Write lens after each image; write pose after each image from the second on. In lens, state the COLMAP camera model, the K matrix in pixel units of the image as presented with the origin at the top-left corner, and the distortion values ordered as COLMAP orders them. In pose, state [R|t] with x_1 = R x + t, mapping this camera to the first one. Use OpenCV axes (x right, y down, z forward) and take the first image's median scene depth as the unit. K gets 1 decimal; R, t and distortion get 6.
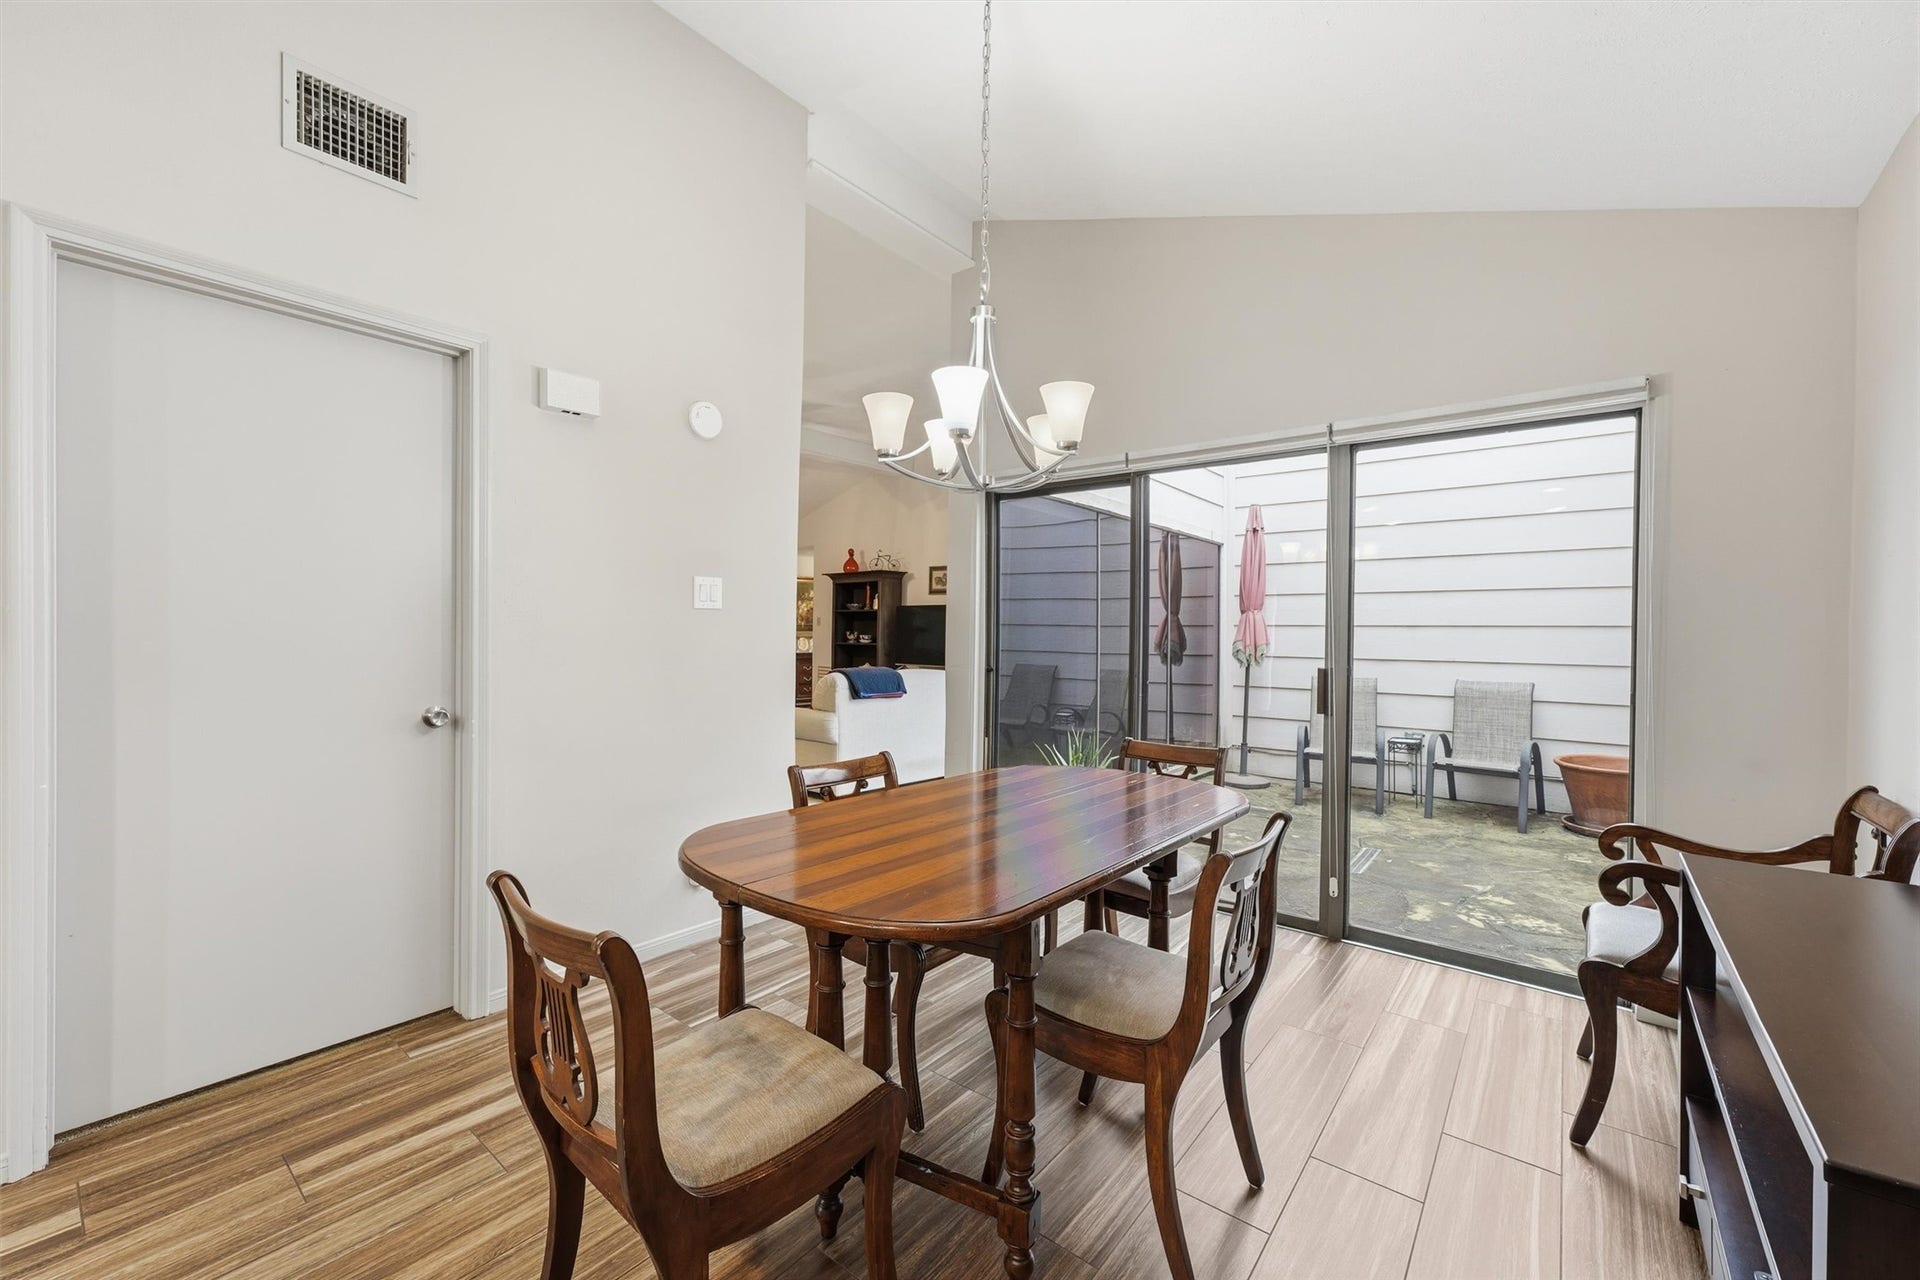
lens RADIAL K [[751.0, 0, 957.5], [0, 751.0, 636.8], [0, 0, 1]] dist [0.003529, 0.000681]
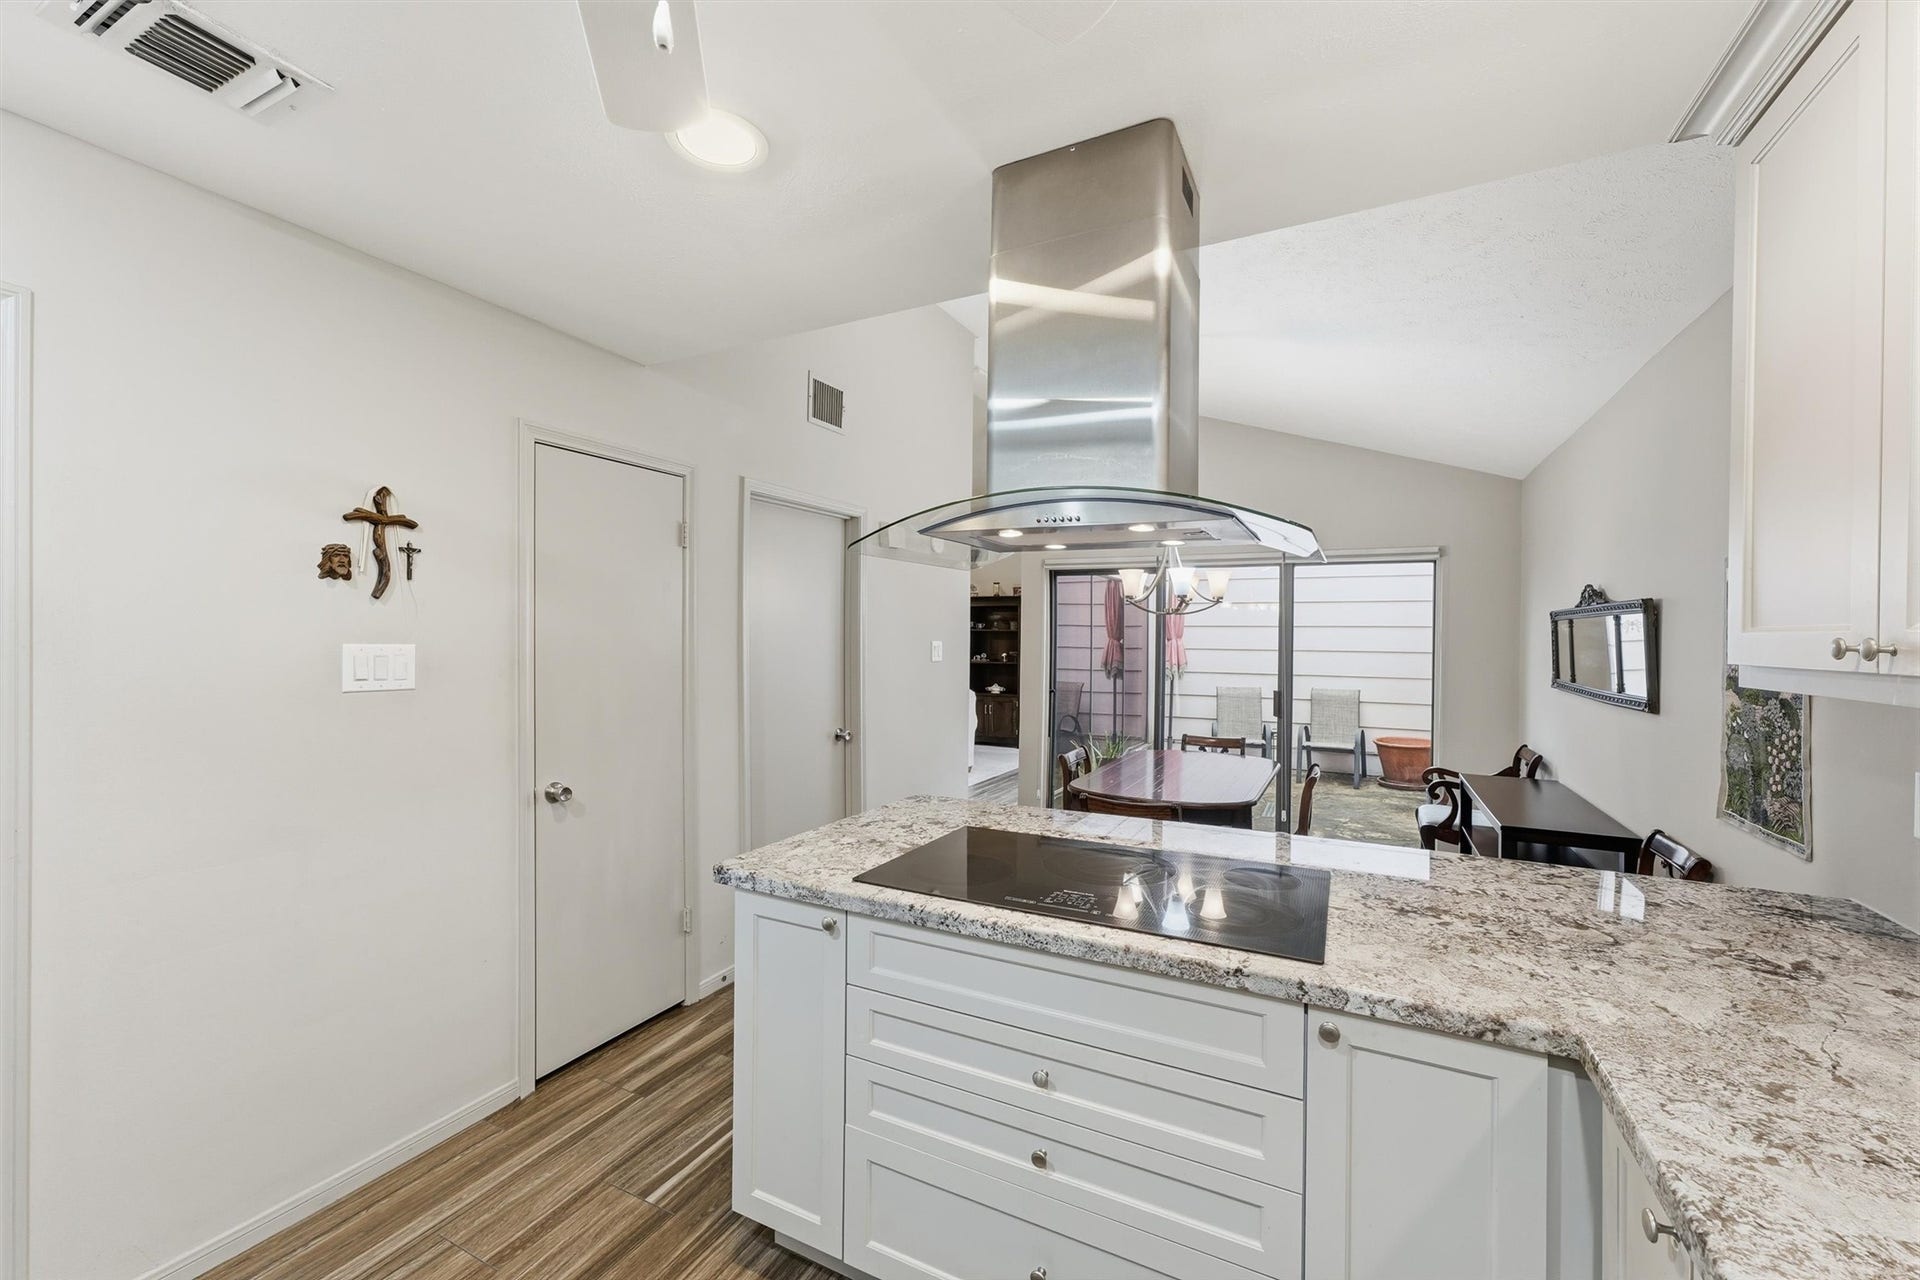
lens RADIAL K [[751.0, 0, 964.2], [0, 751.0, 639.3], [0, 0, 1]] dist [0.003529, 0.000681]
pose [[0.977628, -0.002740, 0.210323, -0.350504], [0.002420, 0.999995, 0.001777, -0.048767], [-0.210327, -0.001228, 0.977630, -0.326387]]
